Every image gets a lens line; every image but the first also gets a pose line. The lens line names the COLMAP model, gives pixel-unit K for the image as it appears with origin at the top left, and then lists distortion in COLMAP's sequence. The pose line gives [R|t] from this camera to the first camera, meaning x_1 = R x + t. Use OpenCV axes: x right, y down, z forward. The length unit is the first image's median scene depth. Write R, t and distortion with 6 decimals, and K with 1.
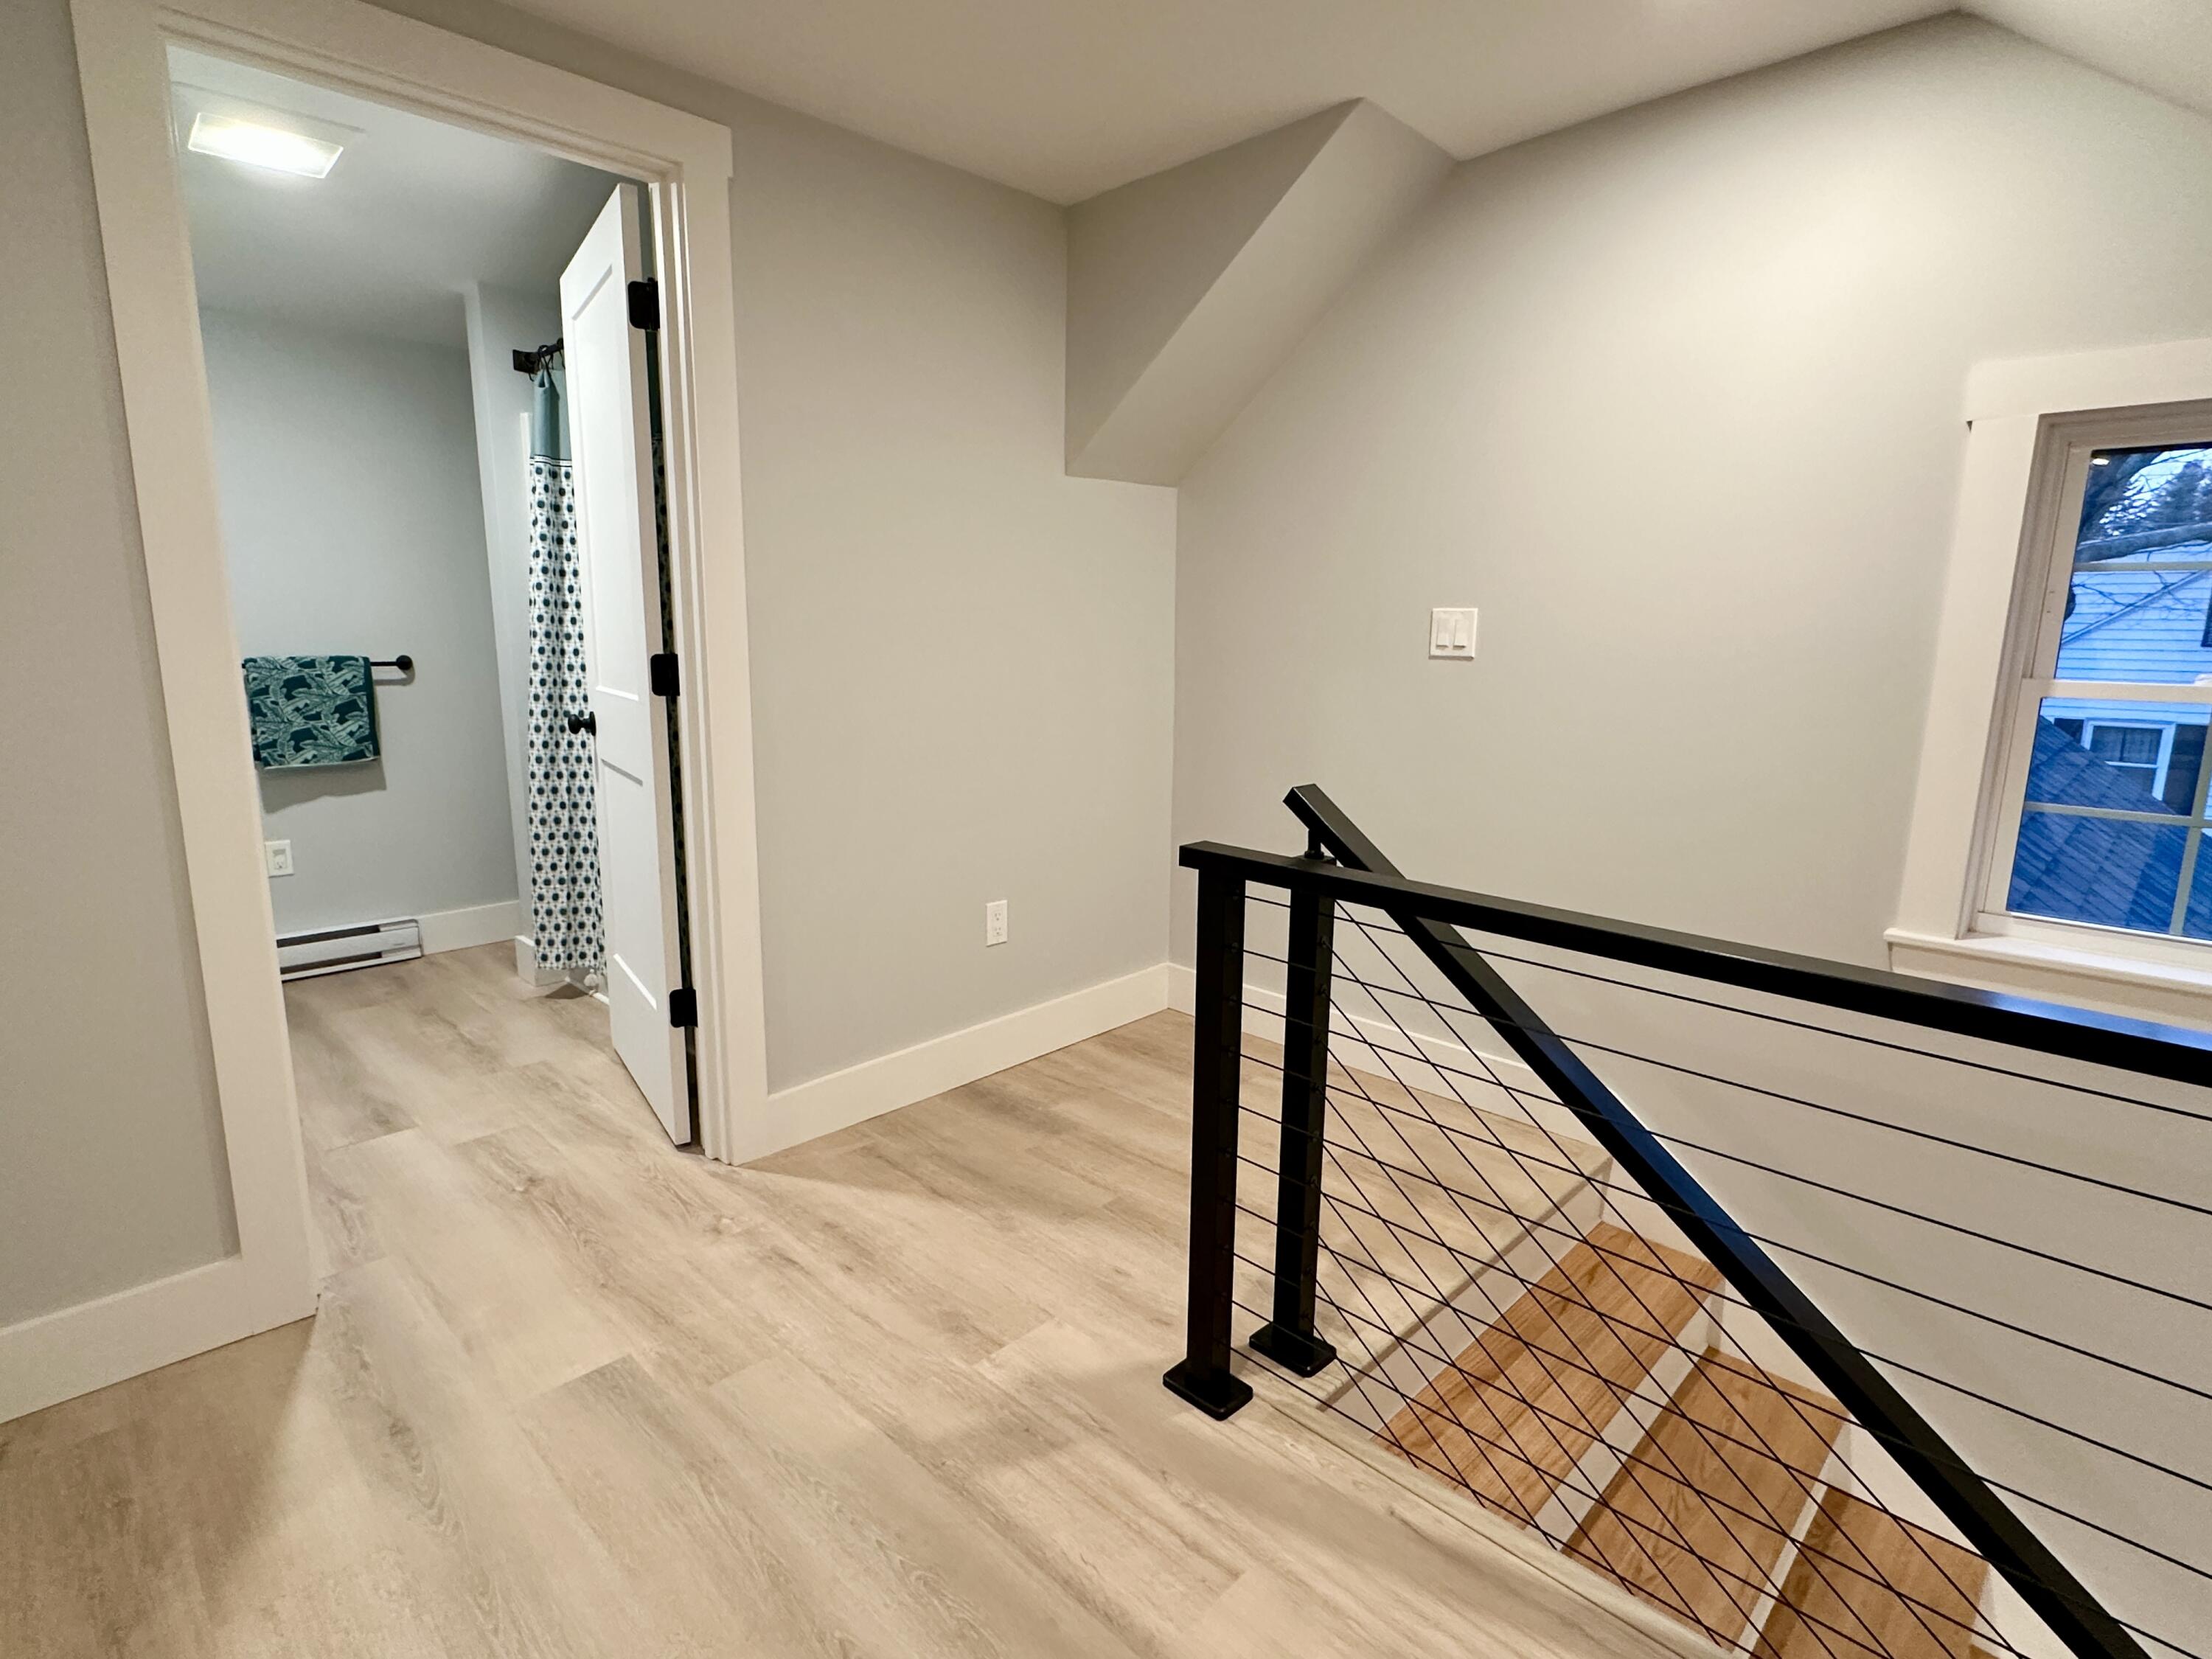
lens RADIAL K [[1091.3, 0, 1107.5], [0, 1091.3, 822.9], [0, 0, 1]] dist [-0.003505, -0.000218]
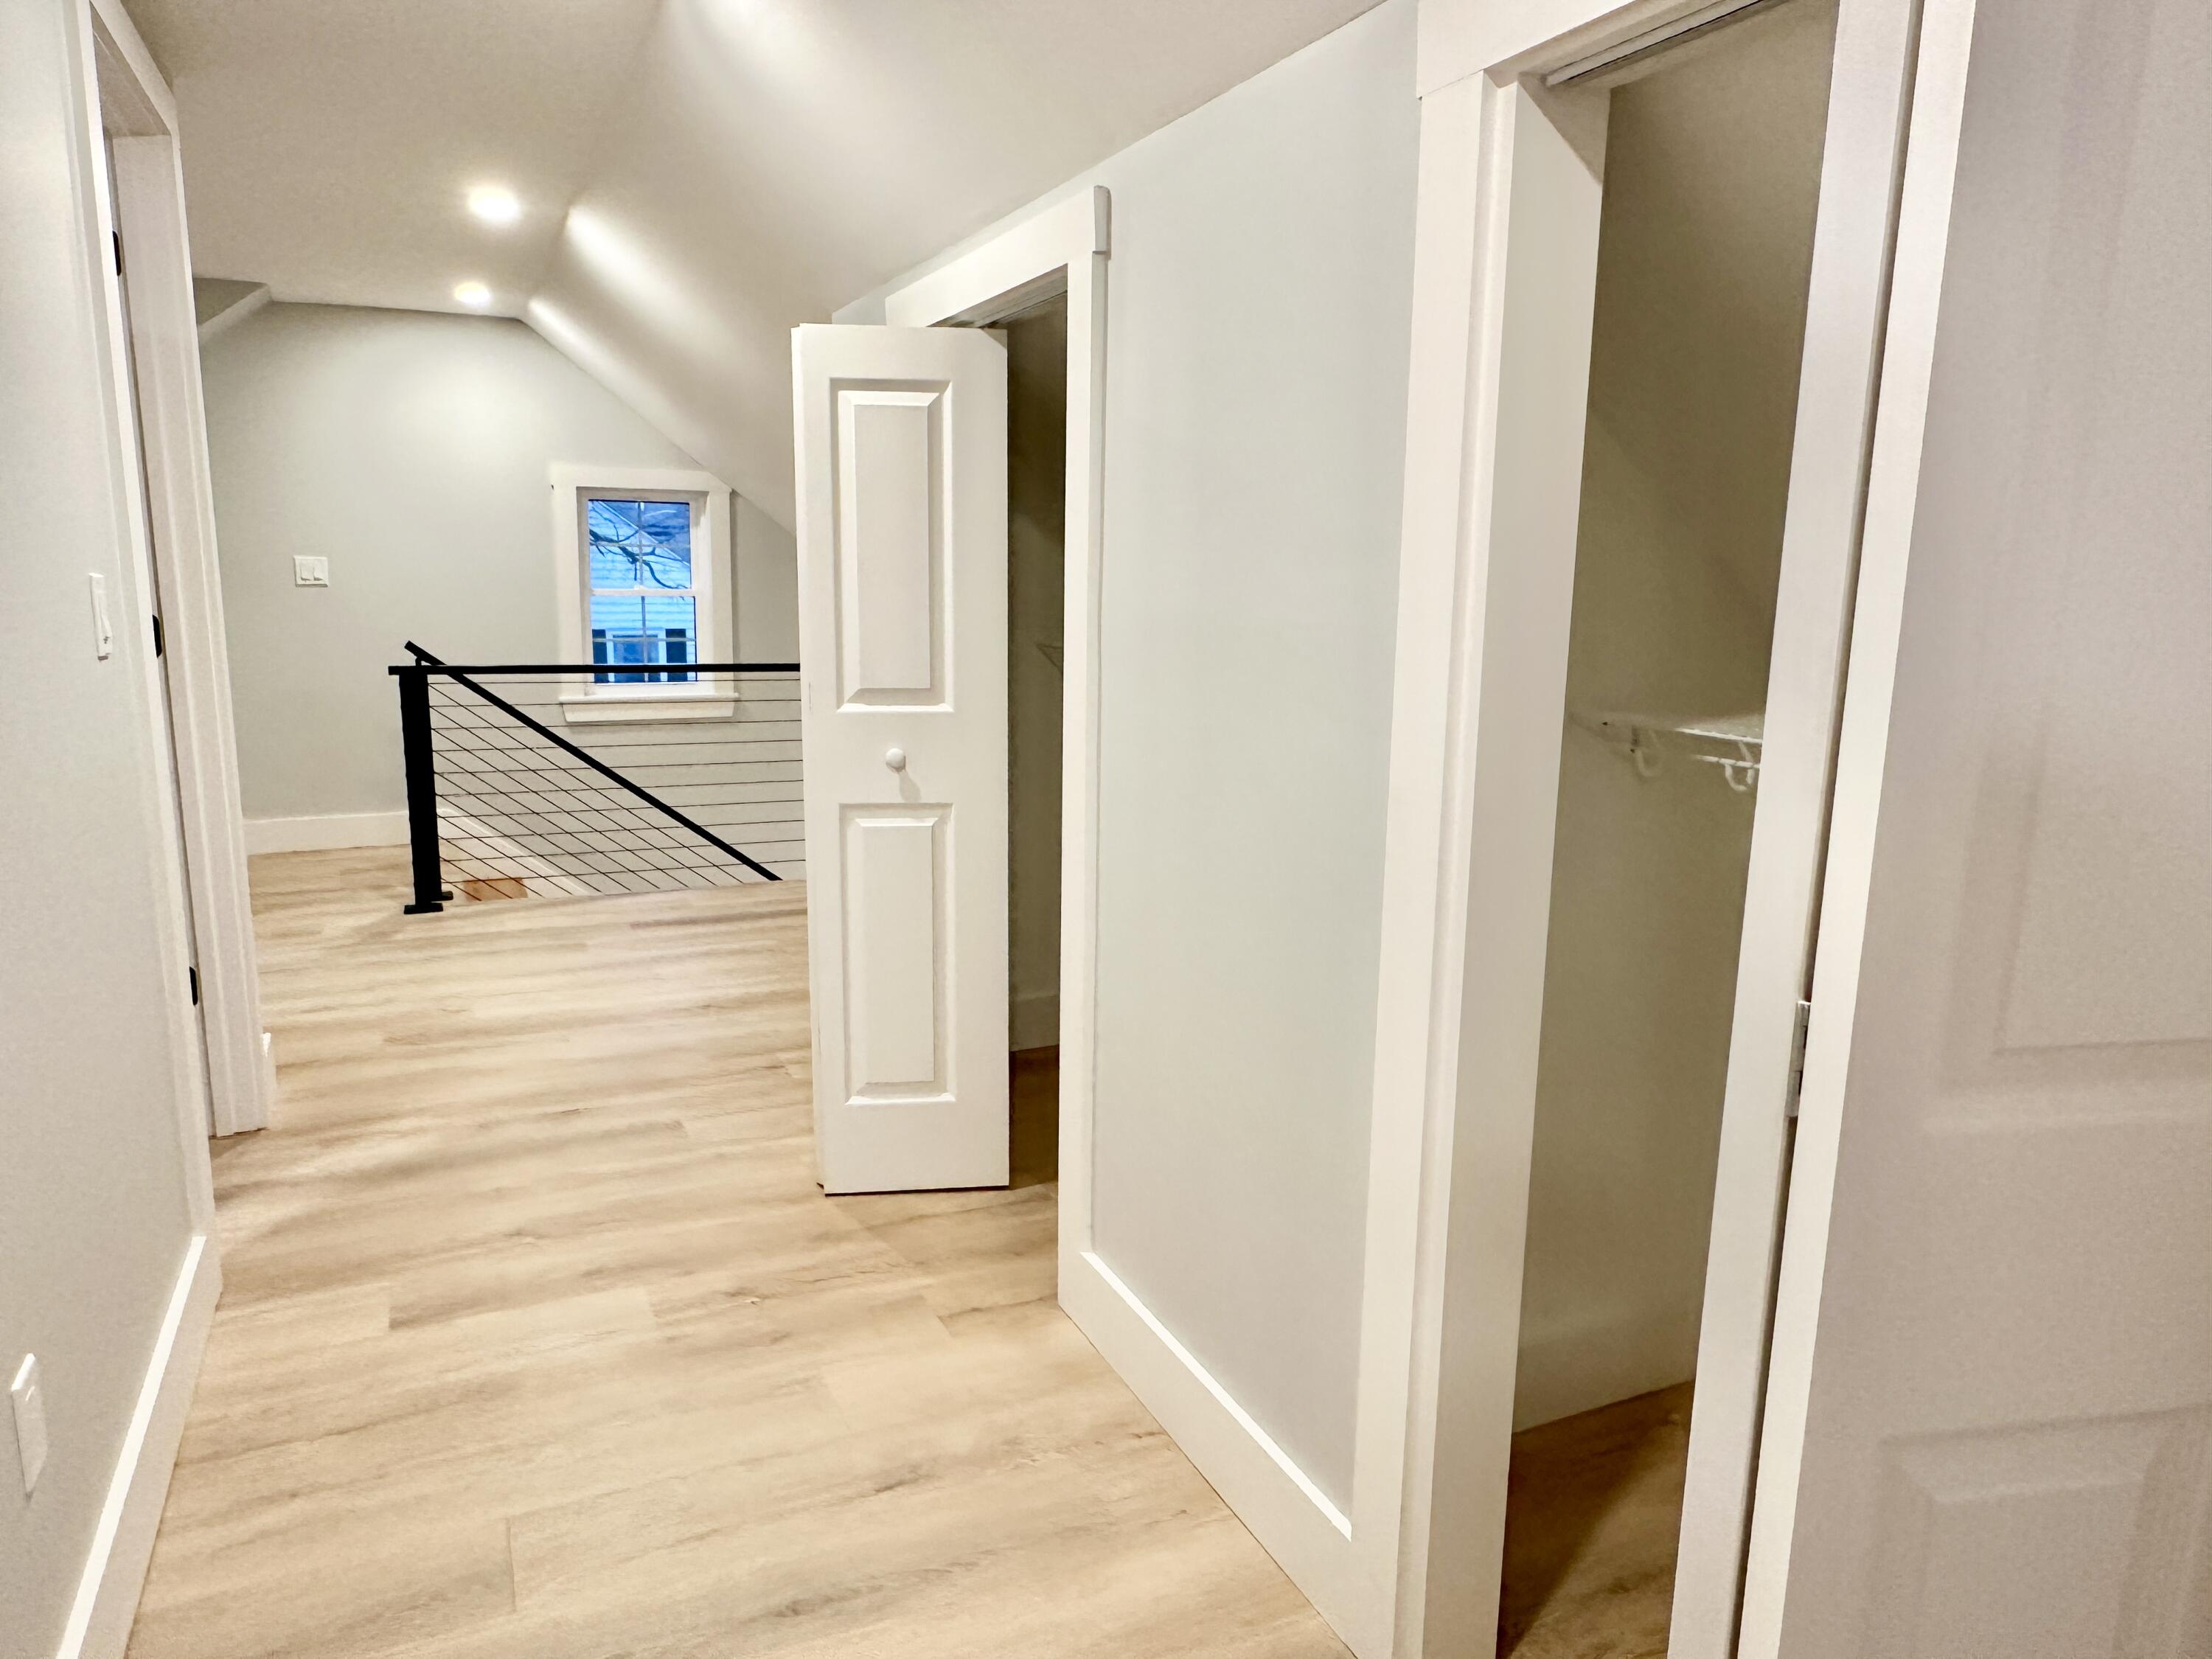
lens RADIAL K [[1430.2, 0, 1105.2], [0, 1430.2, 825.9], [0, 0, 1]] dist [-0.002948, -0.000415]
pose [[0.358318, -0.179157, 0.916248, -1.981740], [0.151923, 0.979523, 0.132117, 0.161597], [-0.921156, 0.091859, 0.378199, -1.392207]]
